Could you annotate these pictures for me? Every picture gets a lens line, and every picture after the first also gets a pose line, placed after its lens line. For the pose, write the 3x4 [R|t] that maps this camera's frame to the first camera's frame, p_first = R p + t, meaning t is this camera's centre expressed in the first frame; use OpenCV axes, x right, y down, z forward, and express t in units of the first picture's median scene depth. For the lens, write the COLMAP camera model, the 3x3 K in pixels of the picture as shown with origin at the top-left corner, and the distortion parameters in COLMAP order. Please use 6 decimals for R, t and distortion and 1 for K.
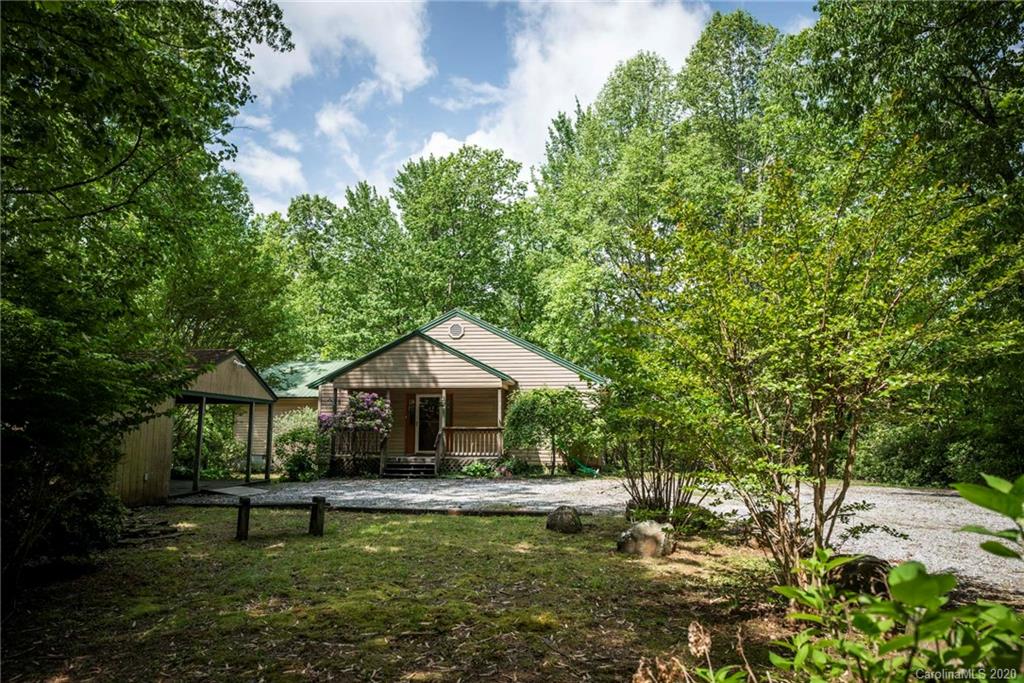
lens RADIAL K [[709.0, 0, 512.0], [0, 709.0, 341.5], [0, 0, 1]] dist [0.002806, 0.000911]
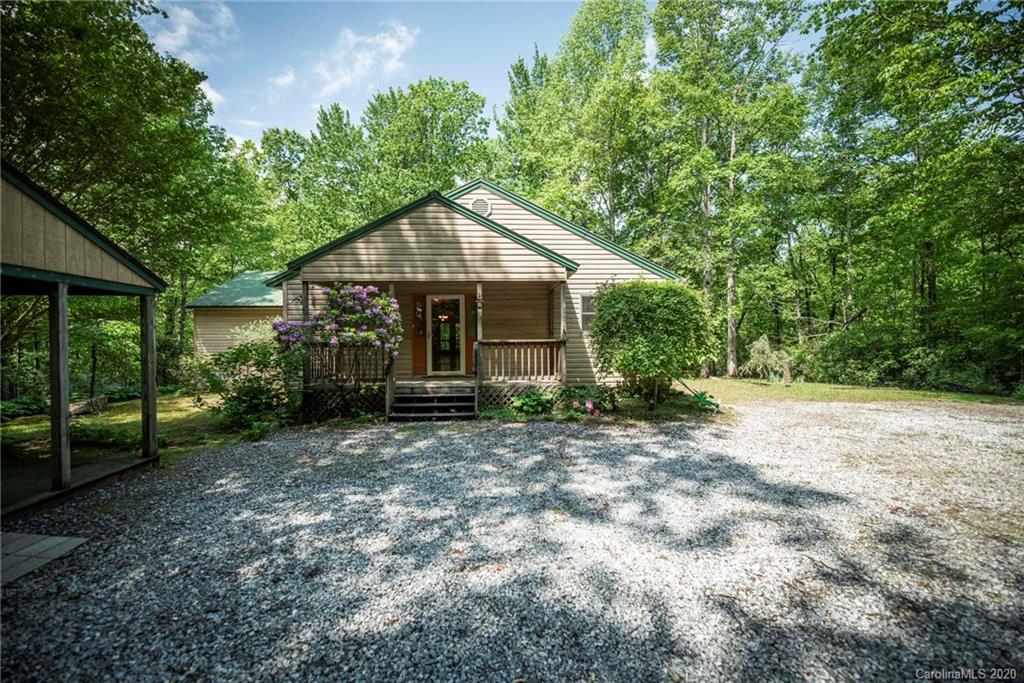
lens RADIAL K [[411.5, 0, 513.8], [0, 411.5, 341.3], [0, 0, 1]] dist [0.004221, -0.004559]
pose [[0.980995, -0.014495, 0.193490, -0.134285], [-0.010258, 0.991937, 0.126316, 0.069321], [-0.193761, -0.125900, 0.972937, 0.586555]]
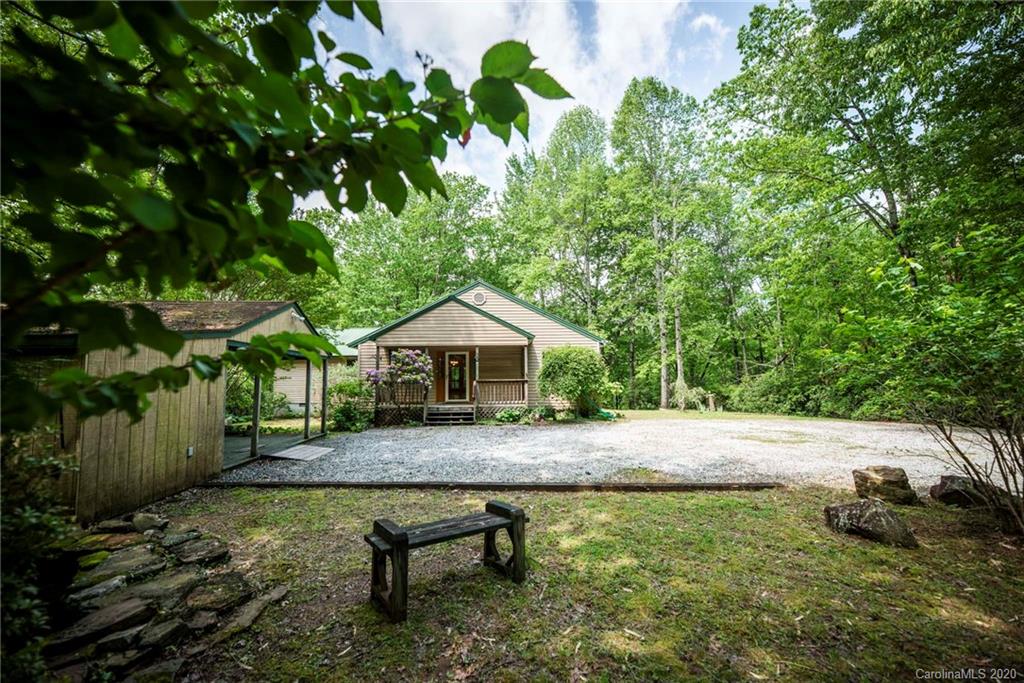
lens RADIAL K [[425.8, 0, 508.9], [0, 425.8, 346.1], [0, 0, 1]] dist [-0.000764, -0.000147]
pose [[0.987318, -0.001670, 0.158749, -0.148366], [-0.006022, 0.998831, 0.047961, 0.031300], [-0.158644, -0.048308, 0.986153, 0.296767]]
